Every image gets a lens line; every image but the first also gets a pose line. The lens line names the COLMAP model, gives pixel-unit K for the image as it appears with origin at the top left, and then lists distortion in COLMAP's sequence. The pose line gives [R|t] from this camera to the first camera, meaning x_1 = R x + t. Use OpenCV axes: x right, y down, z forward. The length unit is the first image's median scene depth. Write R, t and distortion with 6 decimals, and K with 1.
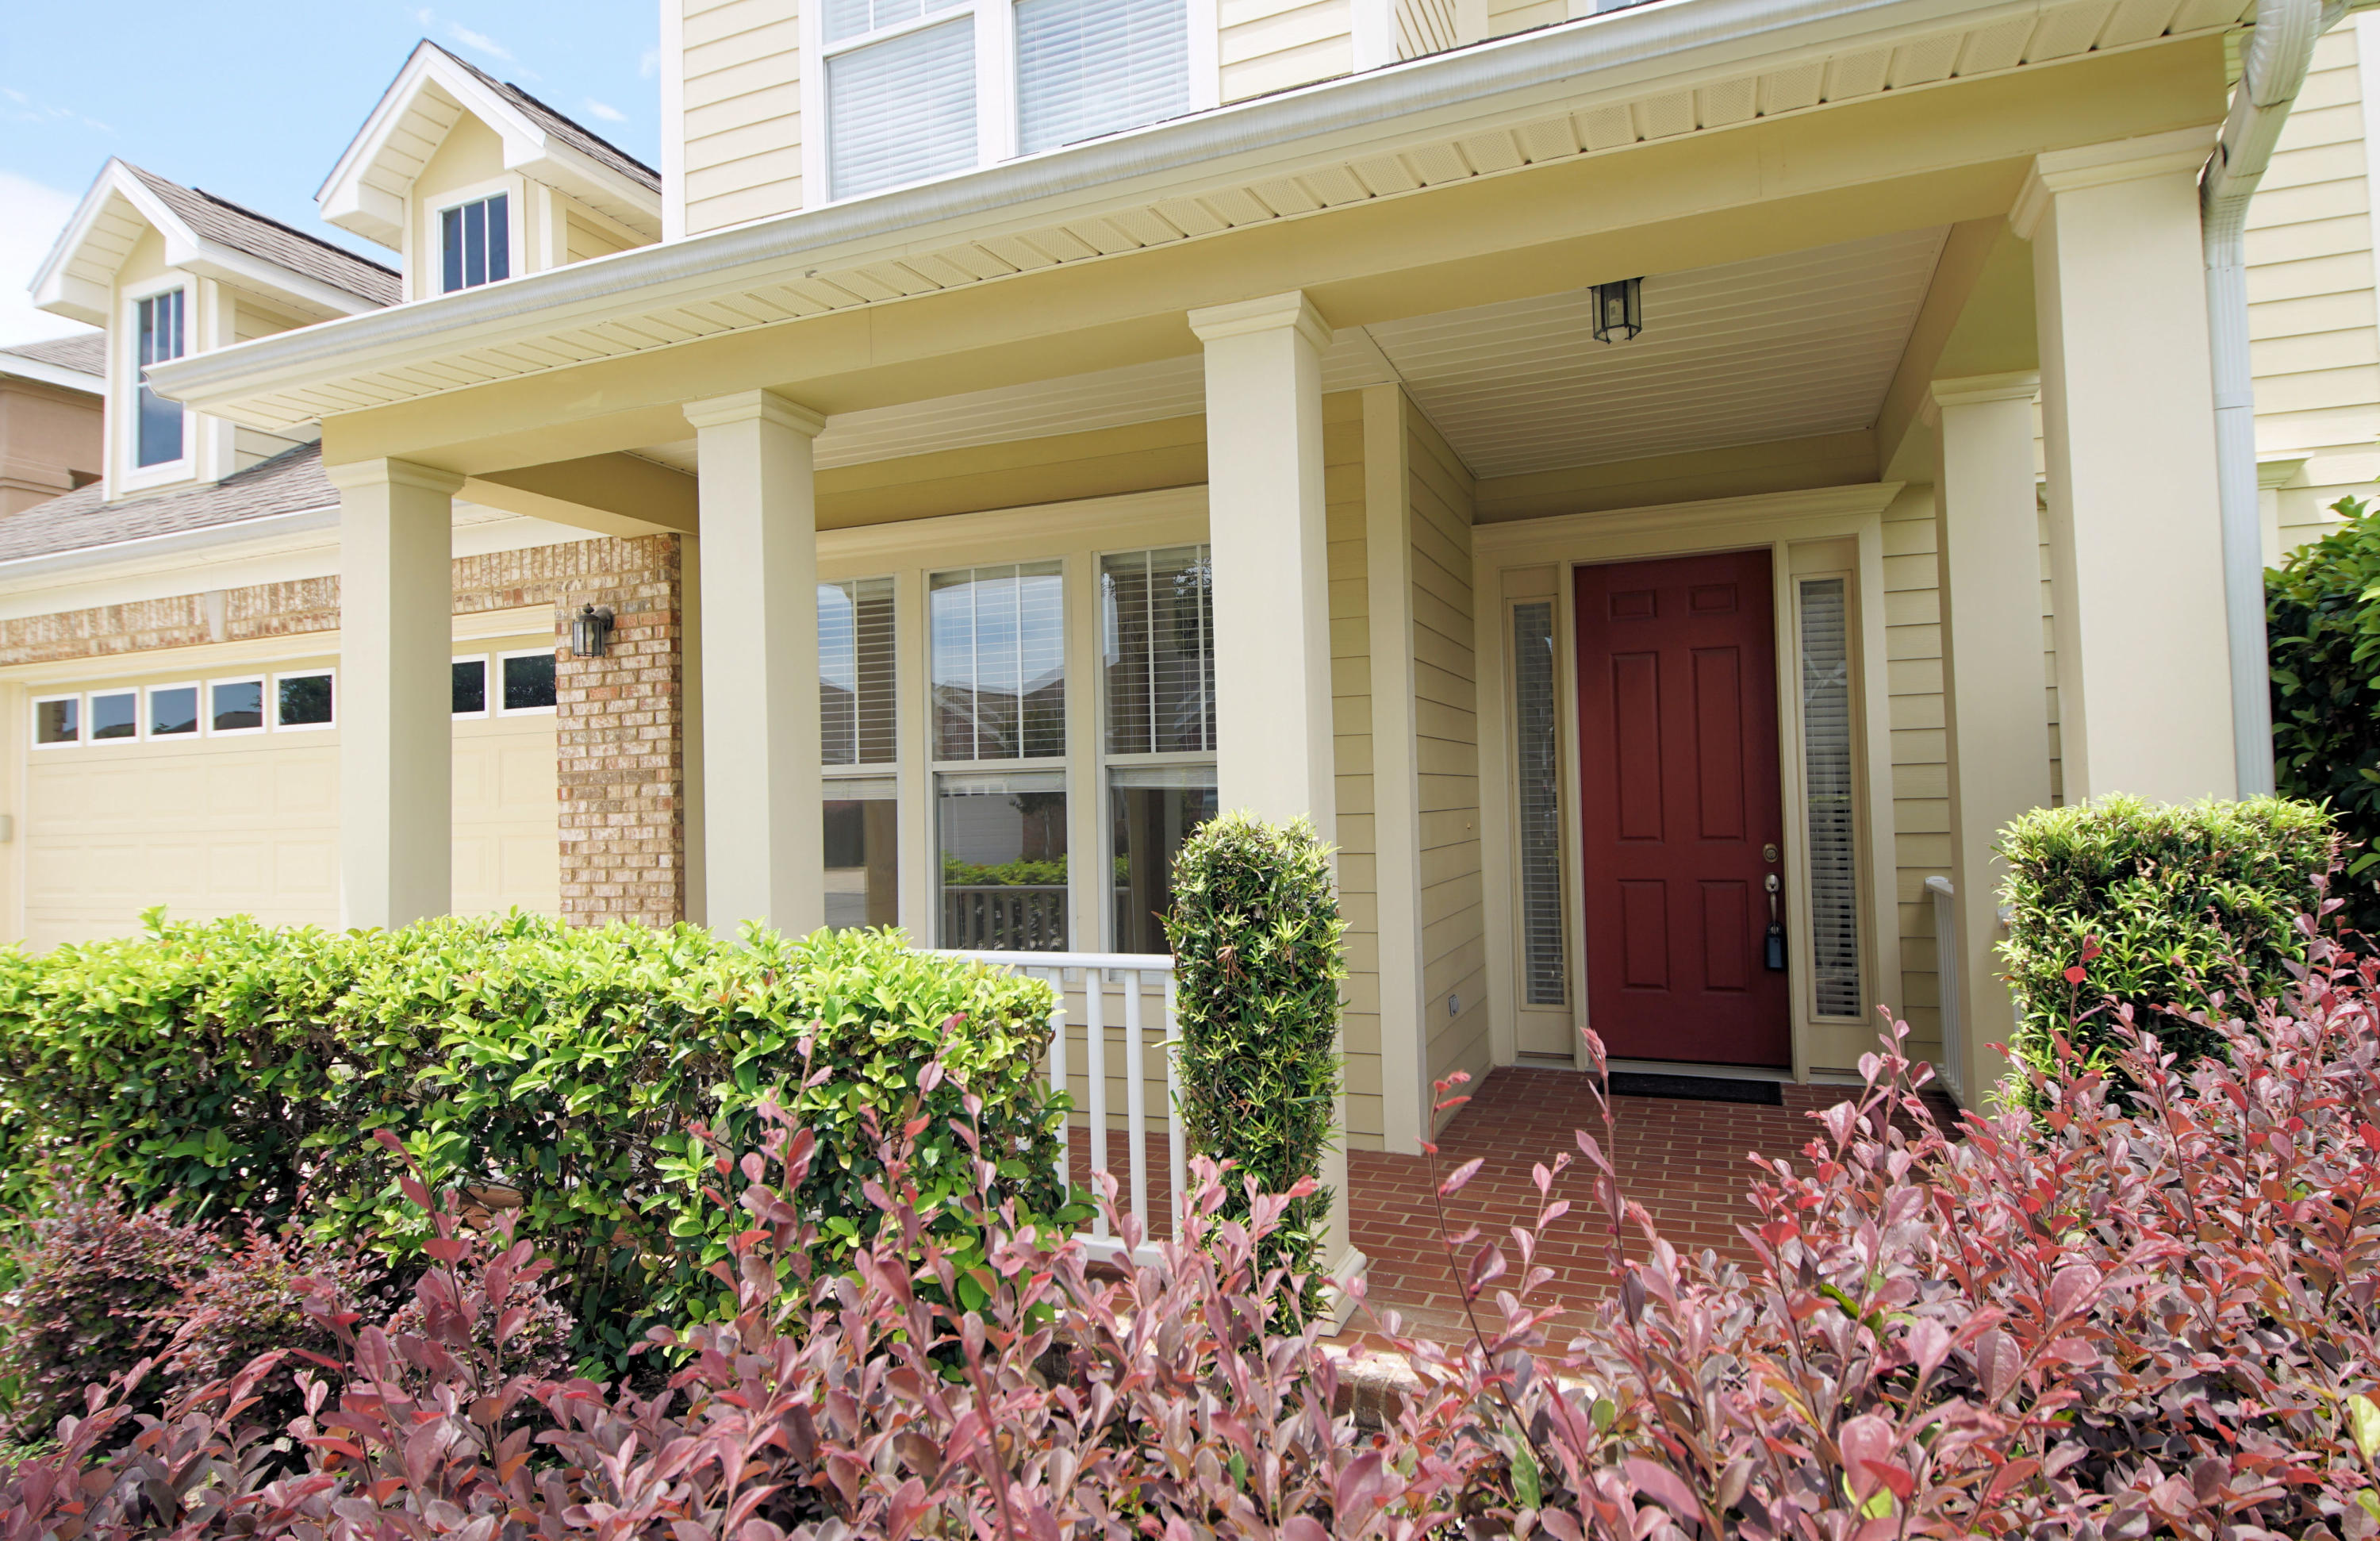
lens RADIAL K [[1319.3, 0, 1190.0], [0, 1319.3, 770.5], [0, 0, 1]] dist [-0.001704, -0.001739]
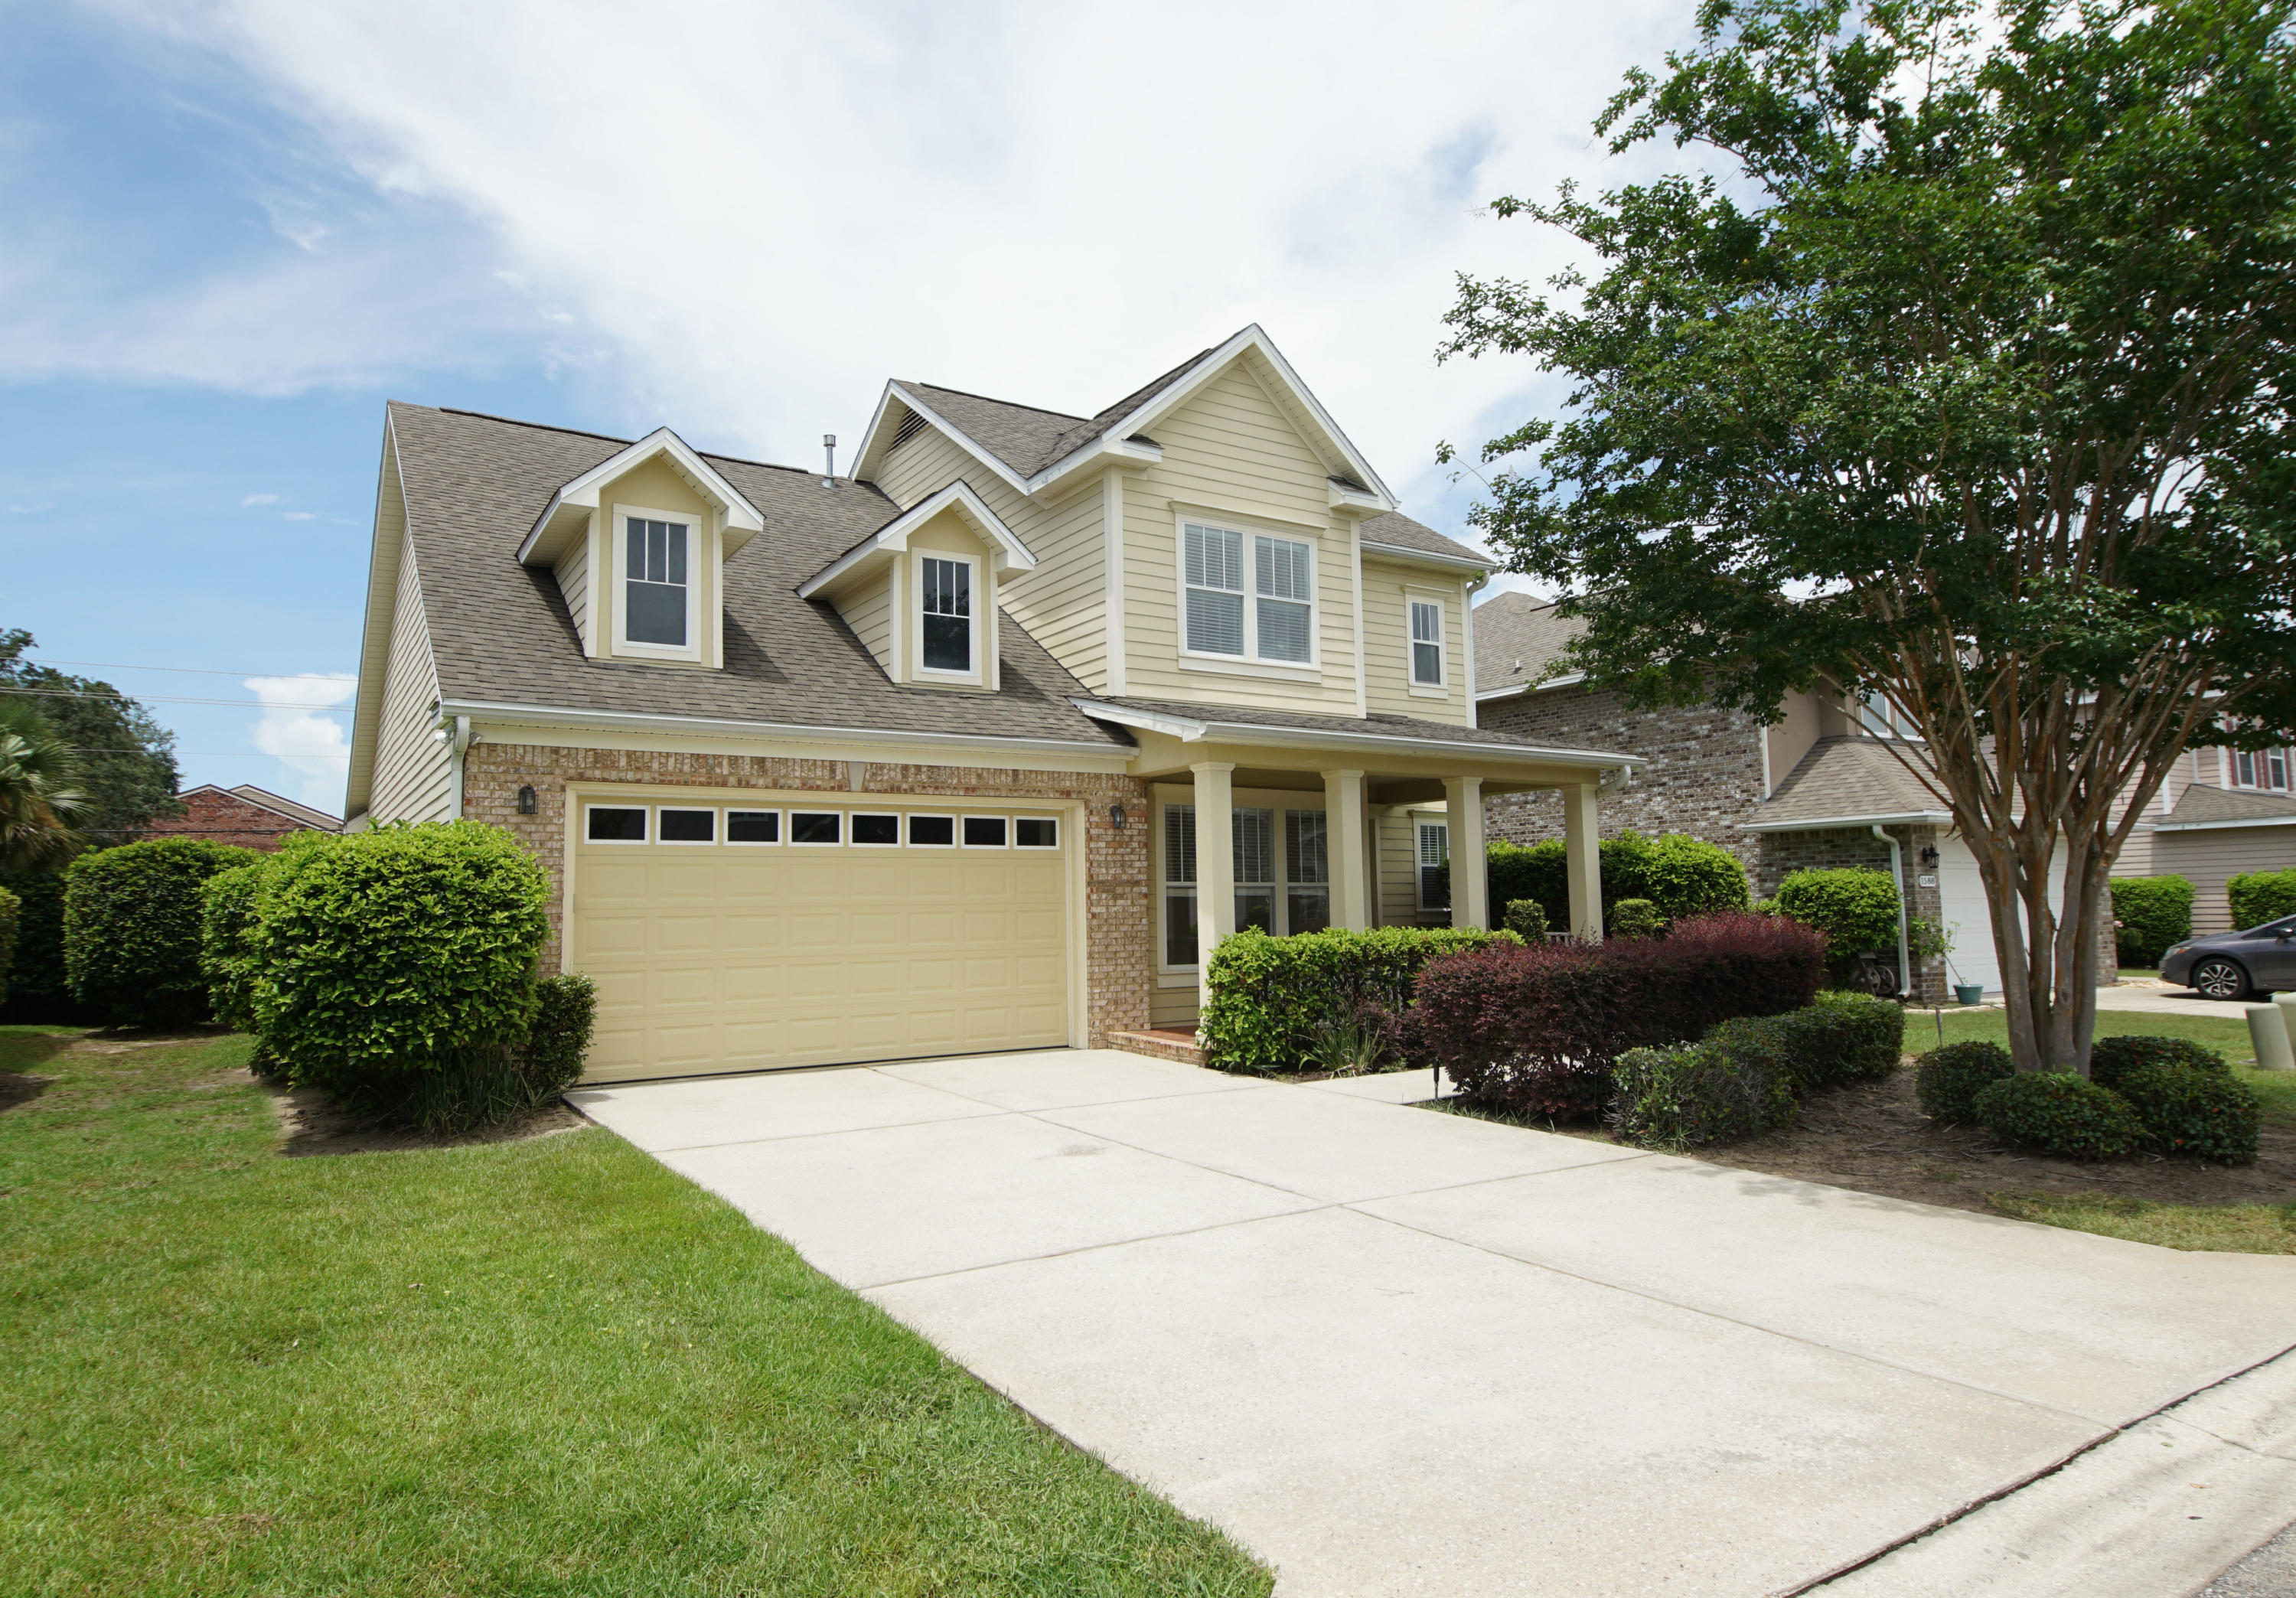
lens RADIAL K [[1312.9, 0, 1110.2], [0, 1312.9, 785.3], [0, 0, 1]] dist [0.026692, -0.016220]
pose [[0.588576, 0.096815, 0.802624, -2.220878], [-0.023629, 0.994439, -0.102625, 0.067812], [-0.808096, 0.041437, 0.587591, -0.281241]]
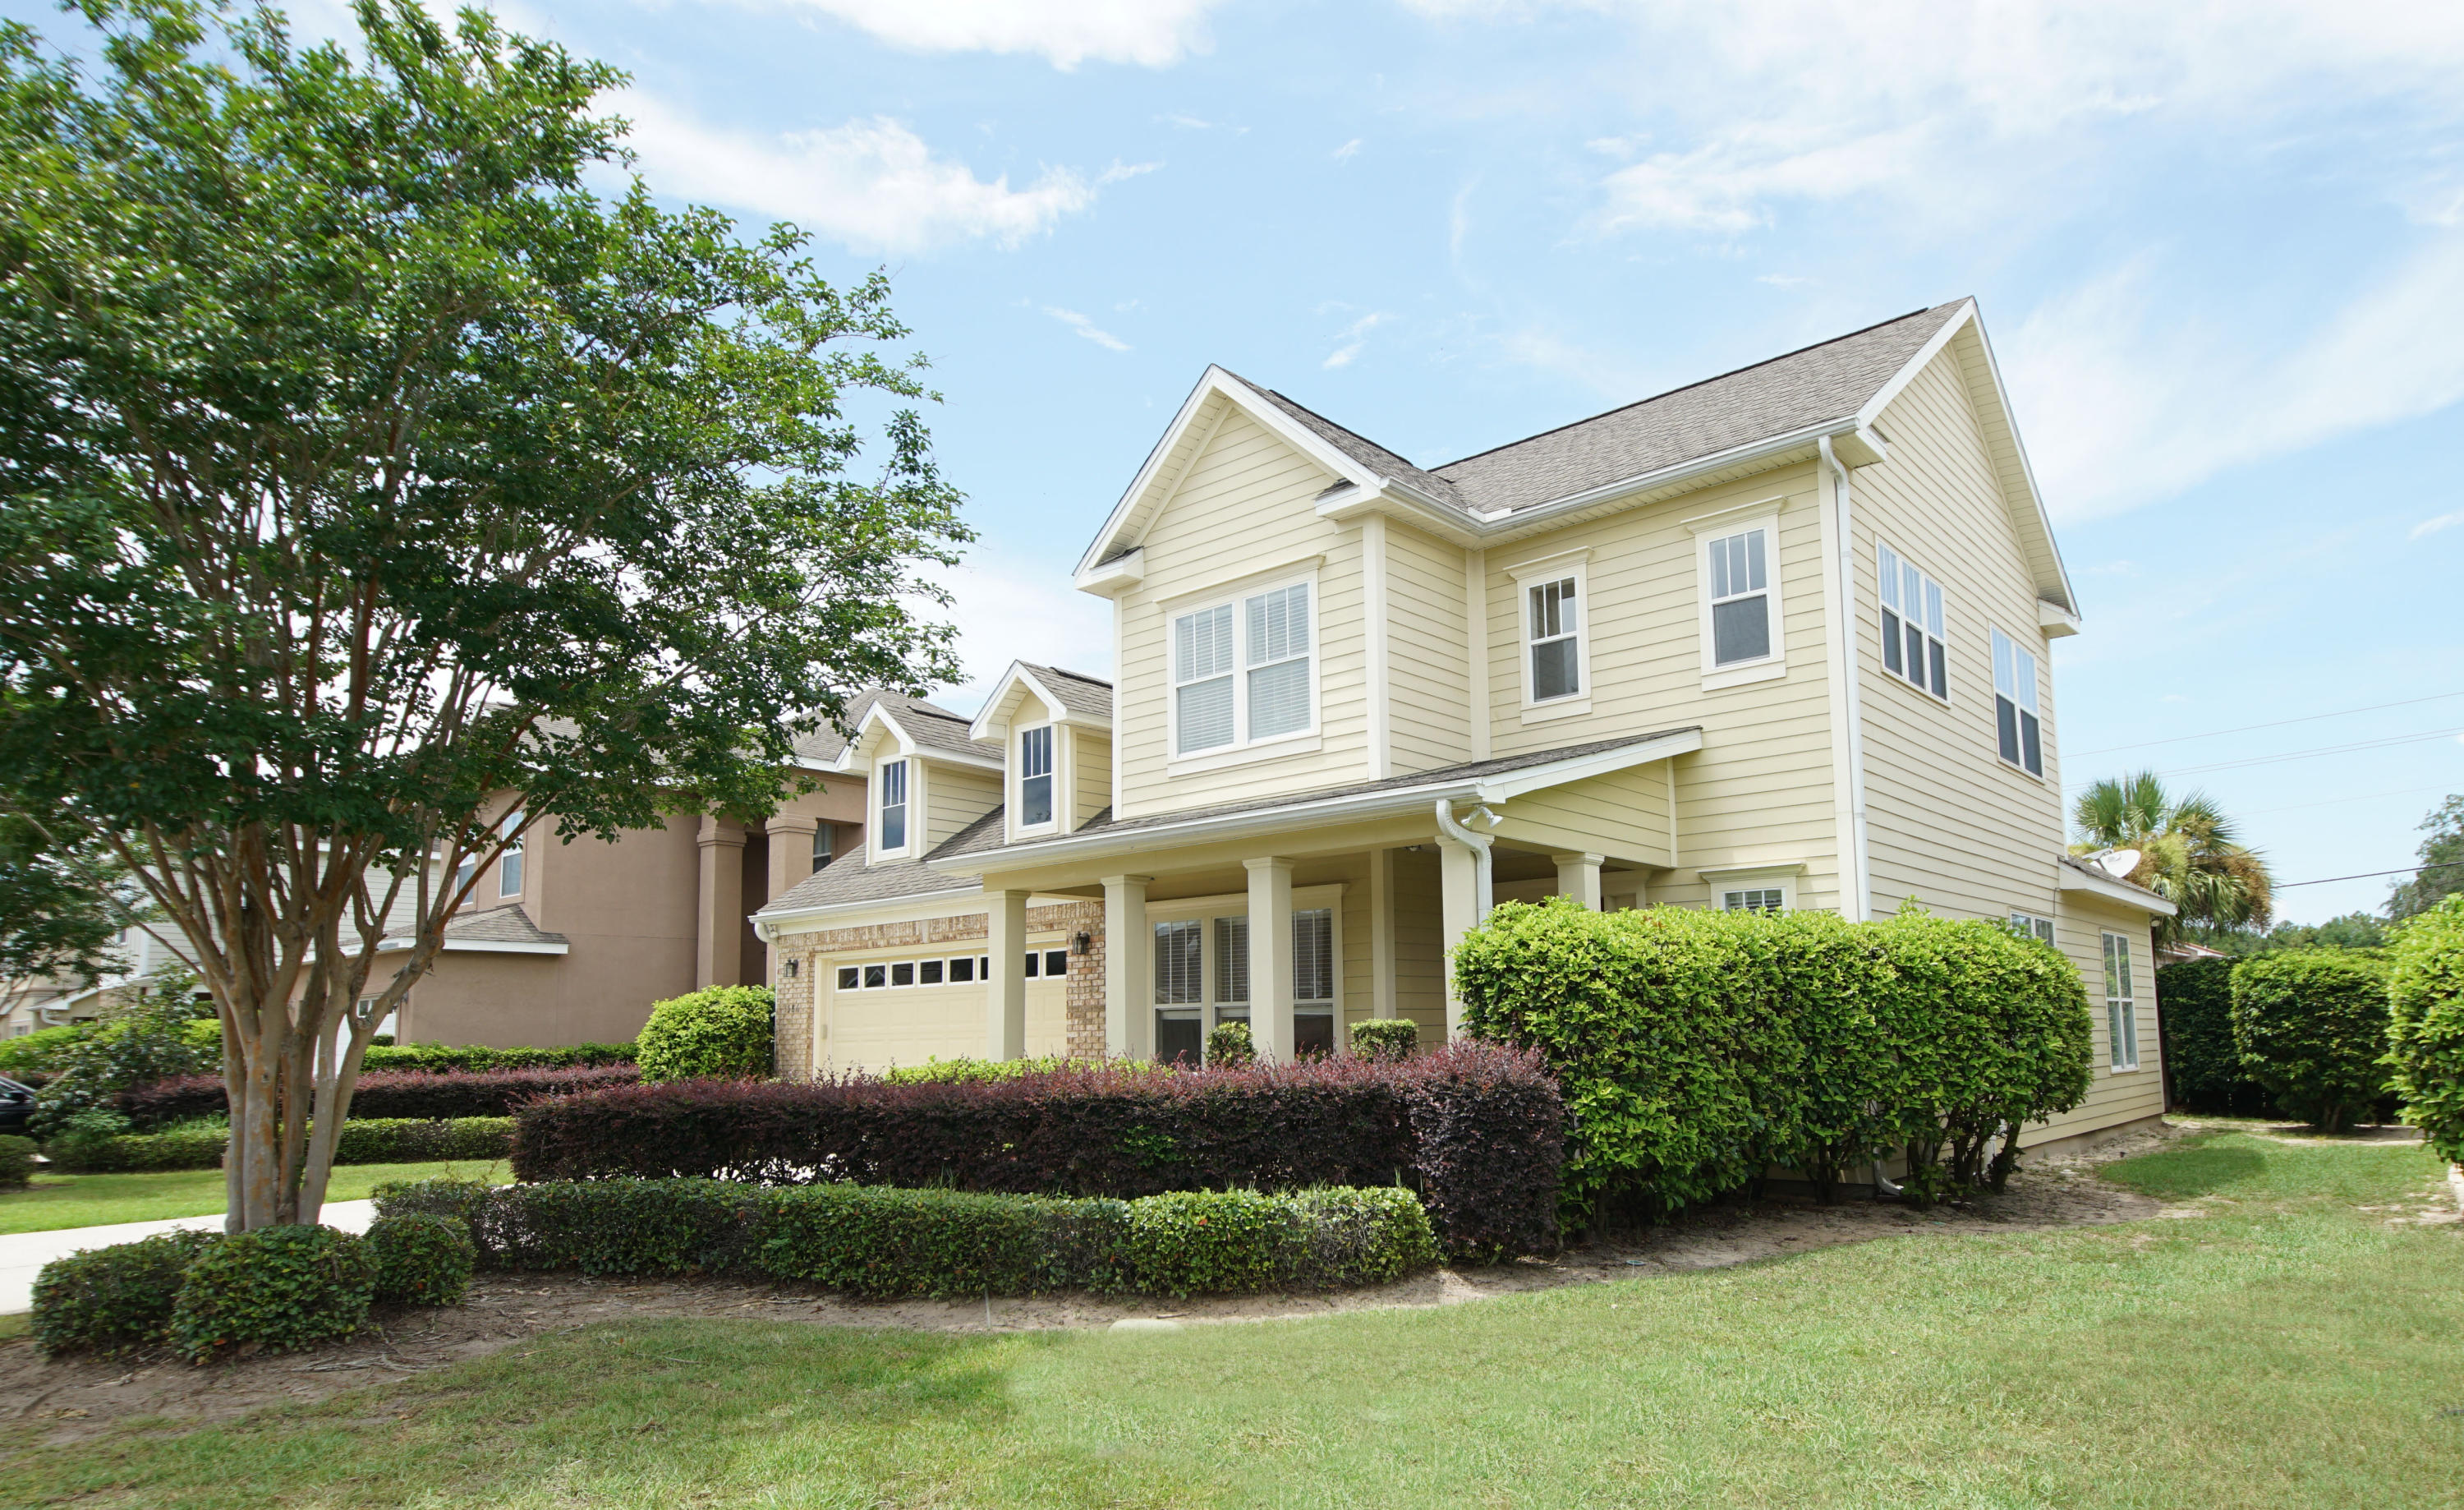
lens RADIAL K [[1434.0, 0, 1319.2], [0, 1434.0, 890.6], [0, 0, 1]] dist [0.031930, -0.000688]
pose [[0.954935, -0.020266, -0.296122, 0.662998], [-0.000252, 0.997611, -0.069085, -0.025920], [0.296814, 0.066046, 0.952648, -1.220486]]
